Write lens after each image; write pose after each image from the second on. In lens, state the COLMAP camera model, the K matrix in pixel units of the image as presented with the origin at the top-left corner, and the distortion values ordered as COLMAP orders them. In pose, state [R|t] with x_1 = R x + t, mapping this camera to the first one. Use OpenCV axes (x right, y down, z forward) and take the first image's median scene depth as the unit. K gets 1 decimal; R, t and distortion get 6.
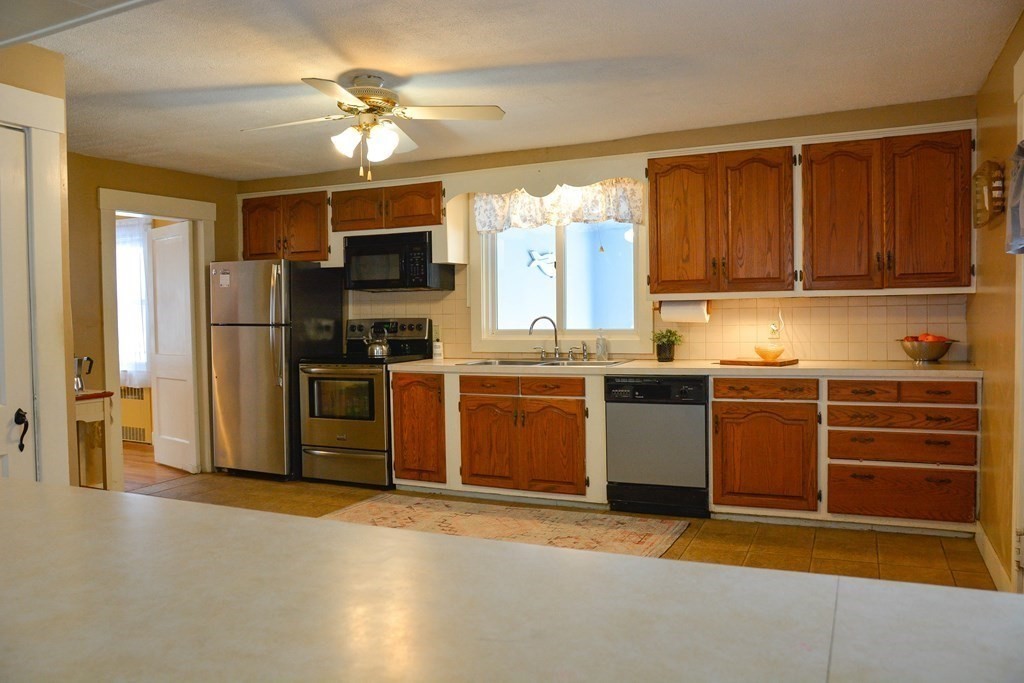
lens RADIAL K [[768.0, 0, 512.6], [0, 768.0, 338.6], [0, 0, 1]] dist [-0.072932, 0.037927]
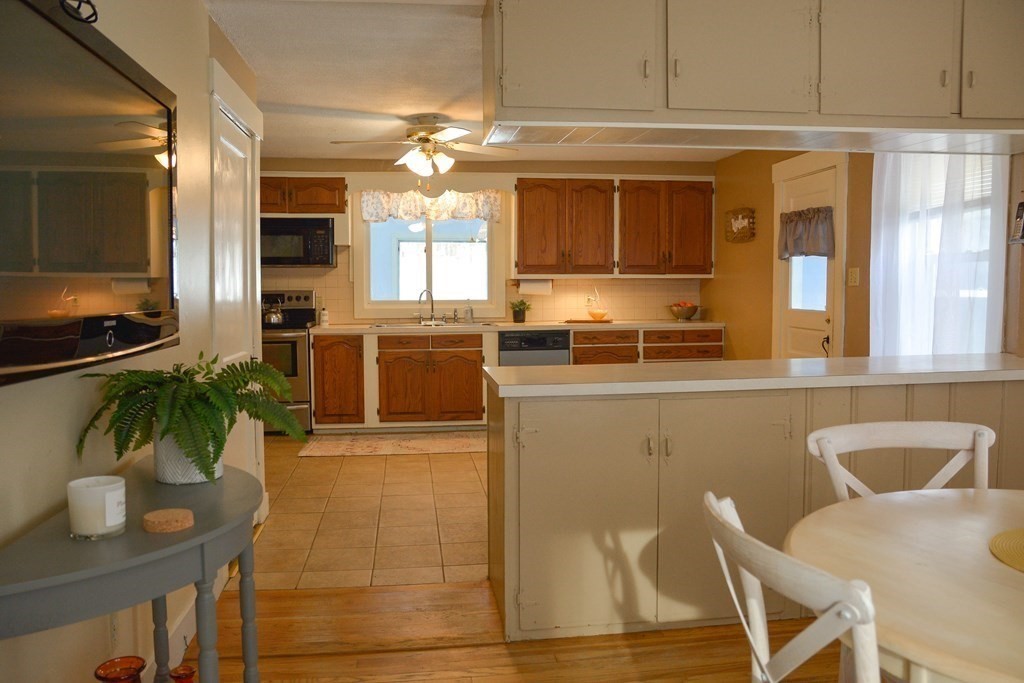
lens RADIAL K [[768.0, 0, 510.7], [0, 768.0, 342.3], [0, 0, 1]] dist [-0.072932, 0.037927]
pose [[0.850176, -0.024501, 0.525929, -0.559563], [0.008392, 0.999420, 0.032993, 0.019650], [-0.526433, -0.023637, 0.849888, -0.189477]]
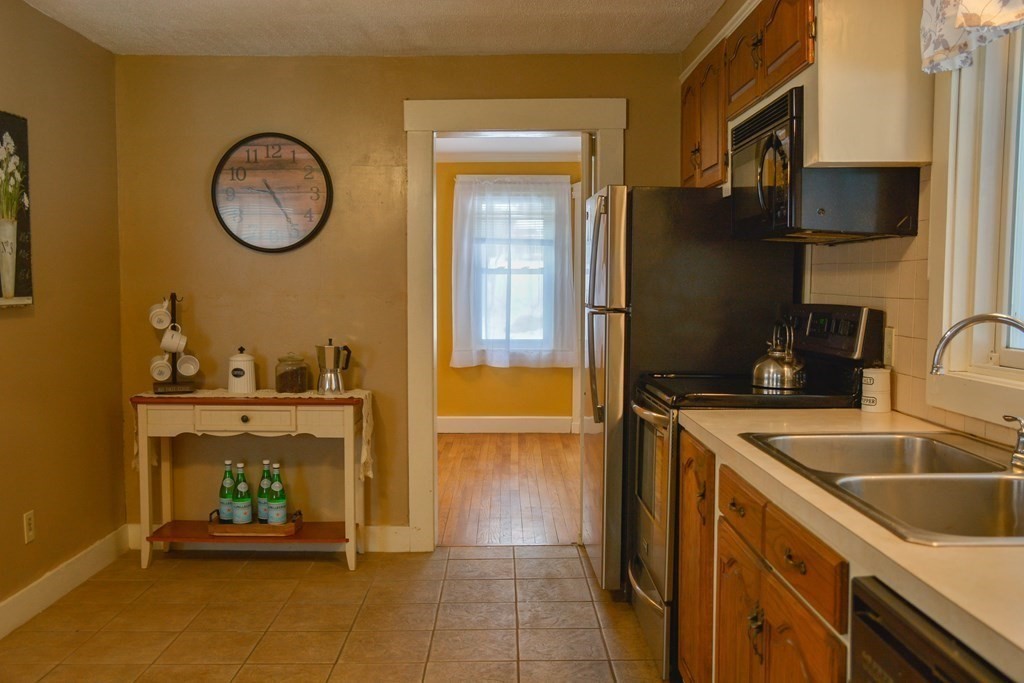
lens RADIAL K [[971.2, 0, 514.4], [0, 971.2, 342.5], [0, 0, 1]] dist [-0.014040, 0.000000]
pose [[0.439675, 0.065494, -0.895766, 0.303173], [-0.043220, 0.997725, 0.051735, -0.030428], [0.897116, 0.015968, 0.441506, 0.710934]]
